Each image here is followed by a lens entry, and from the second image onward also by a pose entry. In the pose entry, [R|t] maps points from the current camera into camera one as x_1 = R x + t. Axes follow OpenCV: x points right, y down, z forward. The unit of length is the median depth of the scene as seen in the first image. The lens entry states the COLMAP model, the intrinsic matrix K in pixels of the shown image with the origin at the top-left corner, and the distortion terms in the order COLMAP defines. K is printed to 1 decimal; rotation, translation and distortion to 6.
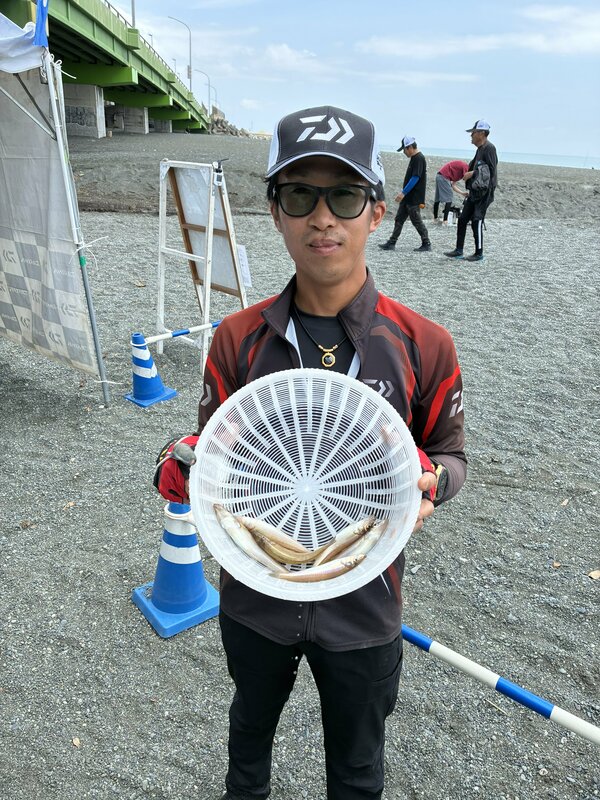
lens RADIAL K [[602.7, 0, 299.5], [0, 602.7, 398.2], [0, 0, 1]] dist [0.050369, -0.070753]
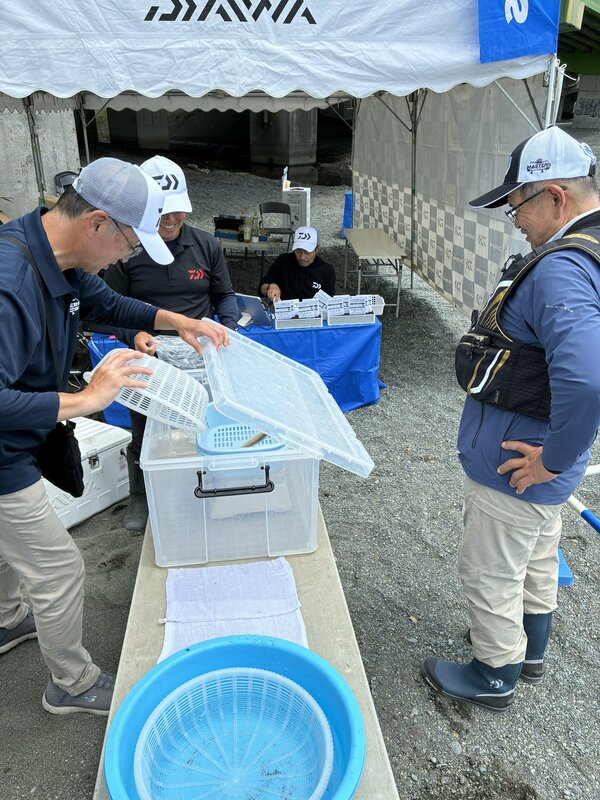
lens RADIAL K [[602.7, 0, 301.9], [0, 602.7, 399.9], [0, 0, 1]] dist [0.050369, -0.070753]
pose [[0.739896, 0.244272, -0.626806, 0.086751], [-0.235612, 0.966826, 0.098659, 0.031554], [0.630112, 0.074686, 0.772904, -0.096955]]
